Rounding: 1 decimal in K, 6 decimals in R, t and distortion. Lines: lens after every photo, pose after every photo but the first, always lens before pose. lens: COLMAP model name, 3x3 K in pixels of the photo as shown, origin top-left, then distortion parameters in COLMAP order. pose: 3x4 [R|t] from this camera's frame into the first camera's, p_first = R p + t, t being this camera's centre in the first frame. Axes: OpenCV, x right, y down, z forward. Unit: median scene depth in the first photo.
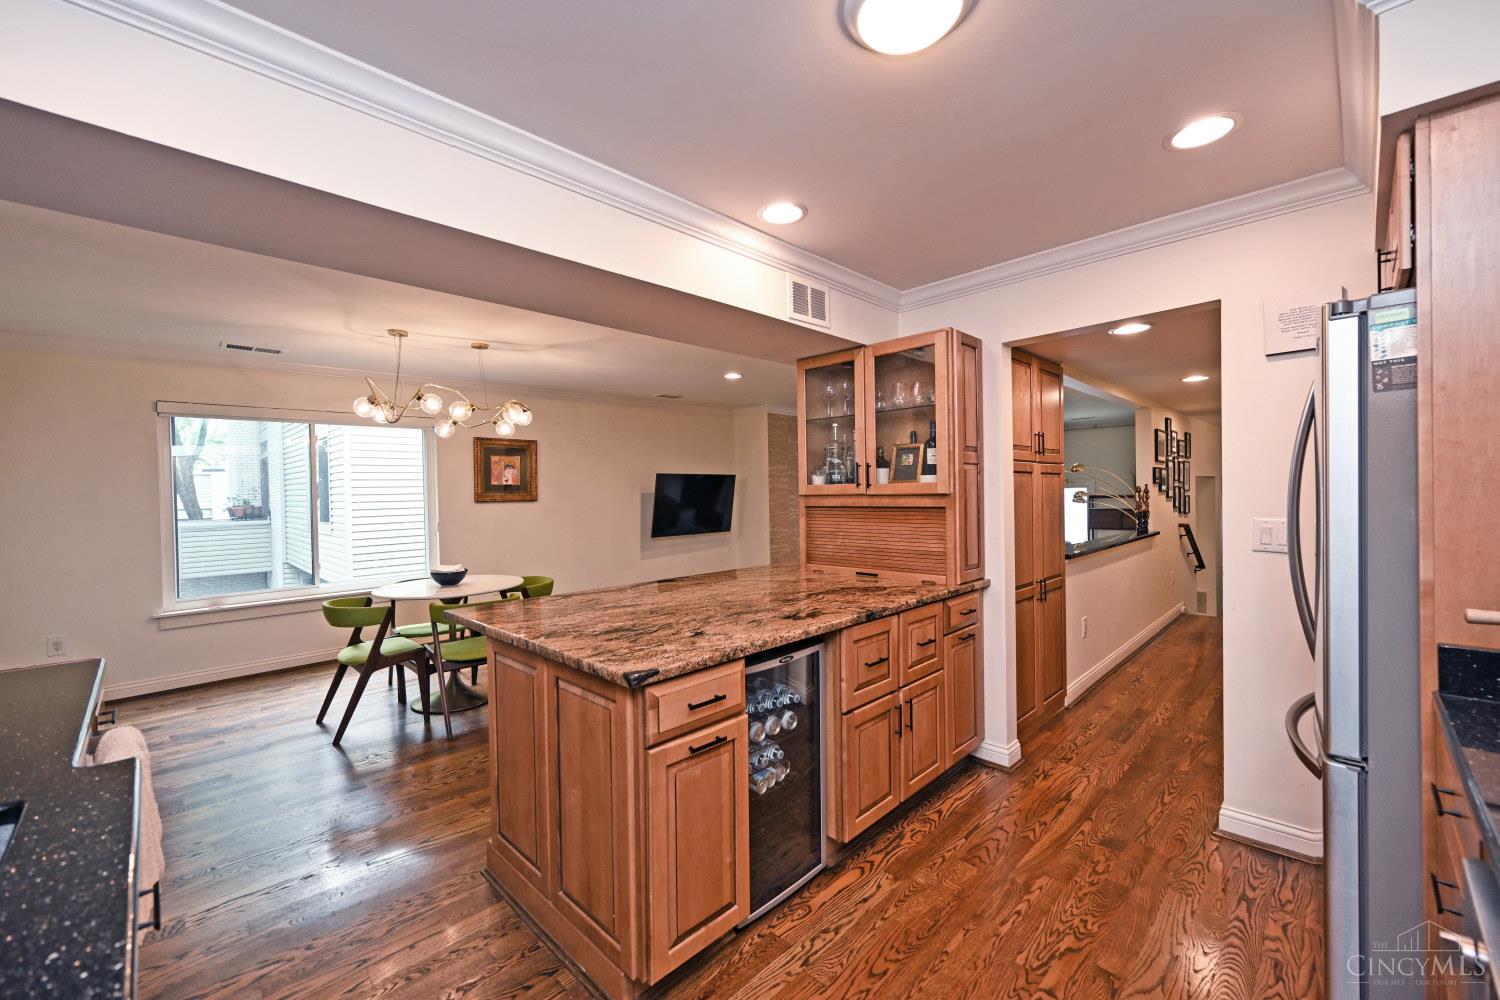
lens RADIAL K [[590.3, 0, 742.0], [0, 590.3, 500.6], [0, 0, 1]] dist [-0.001597, 0.000761]
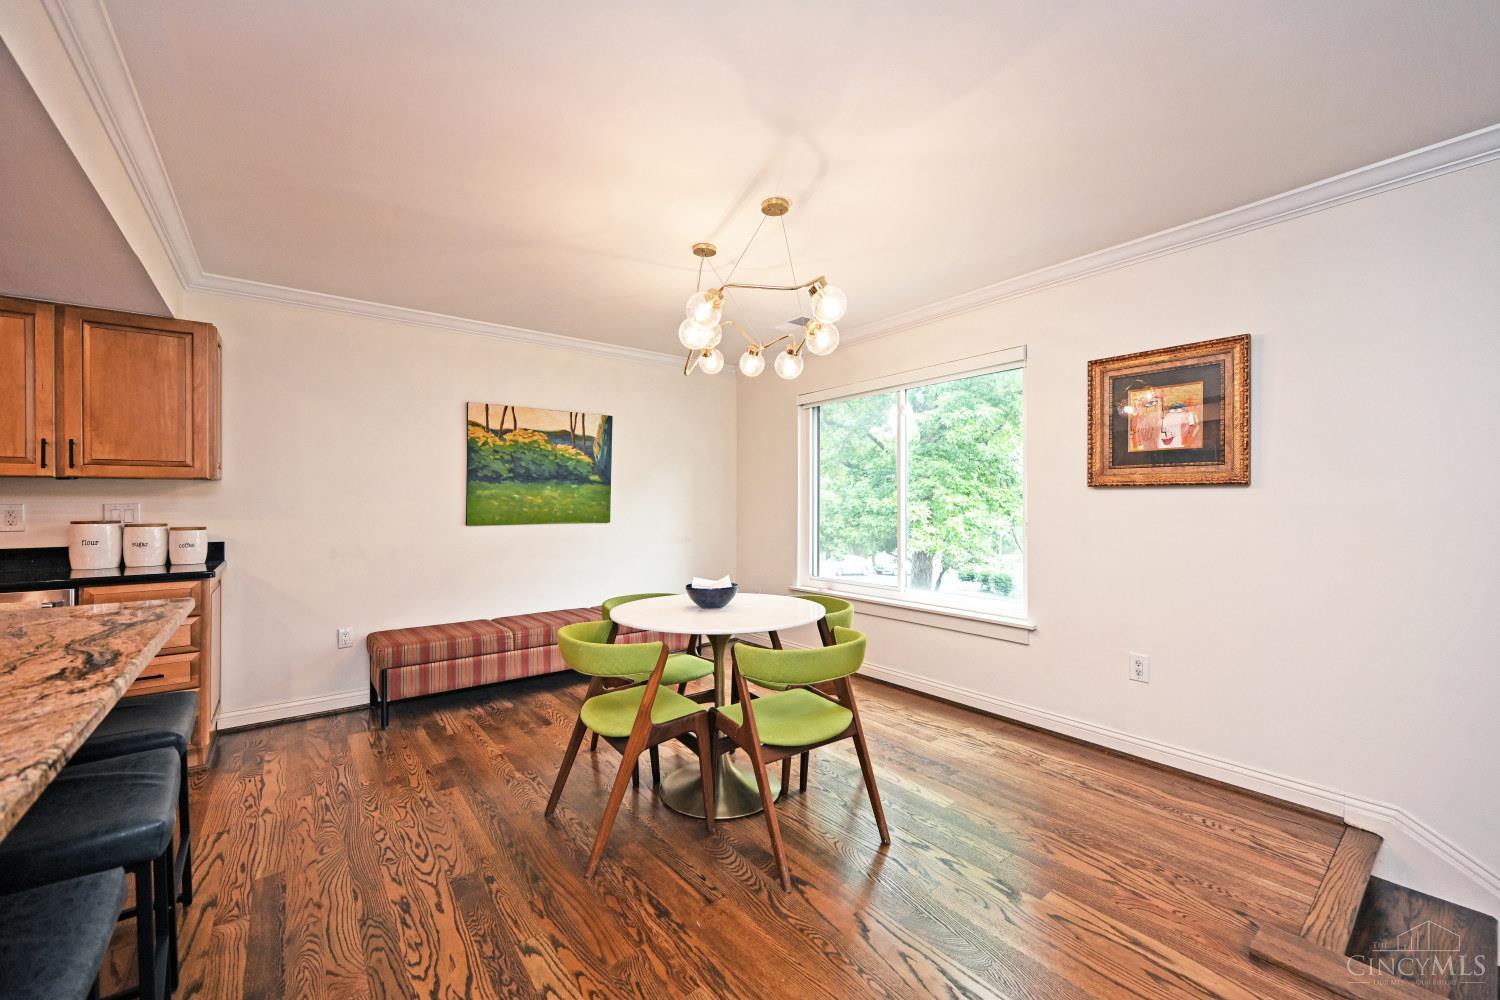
lens RADIAL K [[590.3, 0, 747.8], [0, 590.3, 500.7], [0, 0, 1]] dist [-0.001597, 0.000761]
pose [[-0.118745, 0.007806, -0.992894, 0.175206], [-0.010640, 0.999902, 0.009134, 0.023856], [0.992868, 0.011649, -0.118650, 1.425380]]
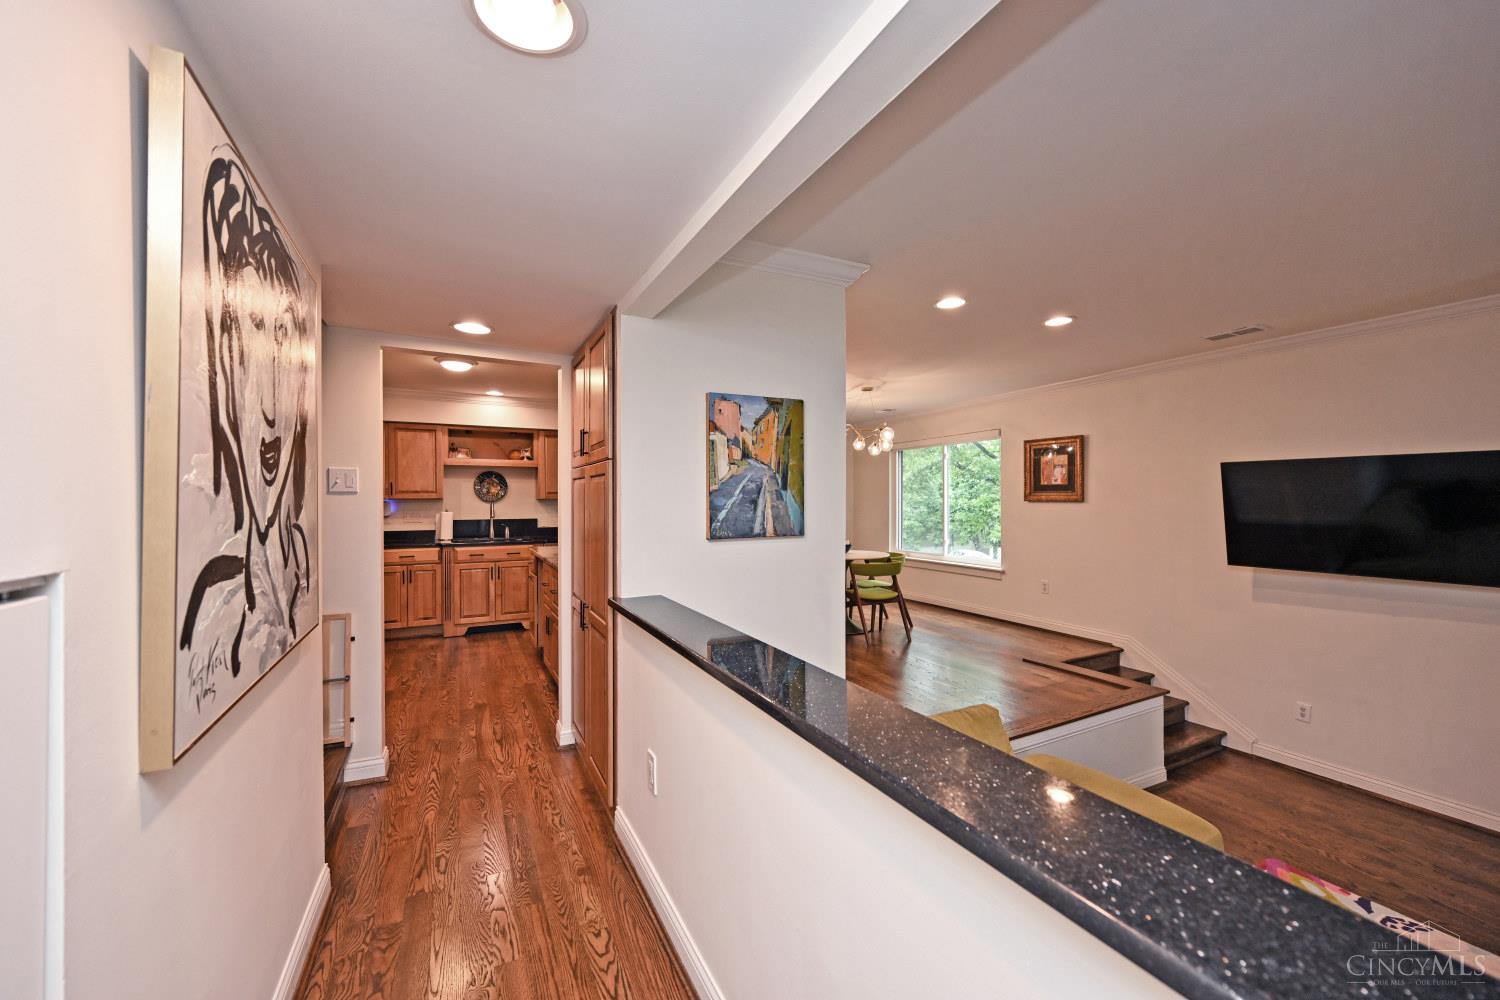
lens RADIAL K [[590.3, 0, 750.4], [0, 590.3, 499.0], [0, 0, 1]] dist [-0.001597, 0.000761]
pose [[-0.309638, 0.014270, -0.950747, 1.328443], [-0.004728, 0.999852, 0.016547, -0.031073], [0.950843, 0.009619, -0.309525, 1.597911]]
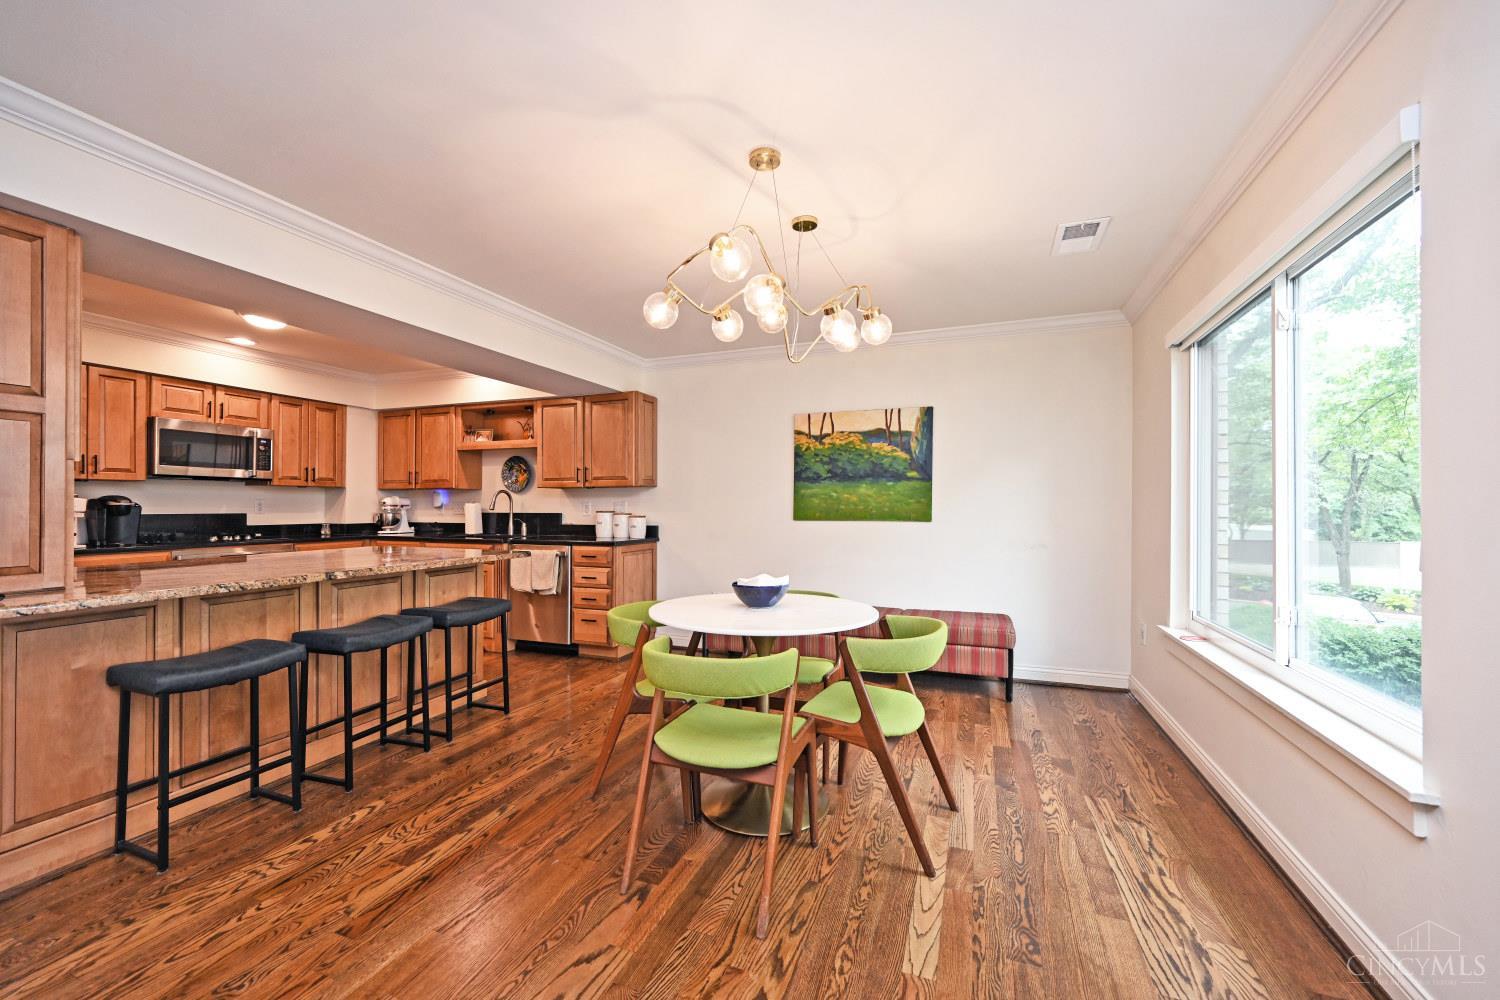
lens RADIAL K [[590.3, 0, 748.5], [0, 590.3, 502.7], [0, 0, 1]] dist [-0.001597, 0.000761]
pose [[-0.913535, 0.010646, -0.406621, -0.302901], [0.005483, 0.999889, 0.013860, 0.030224], [0.406723, 0.010432, -0.913492, 1.984957]]
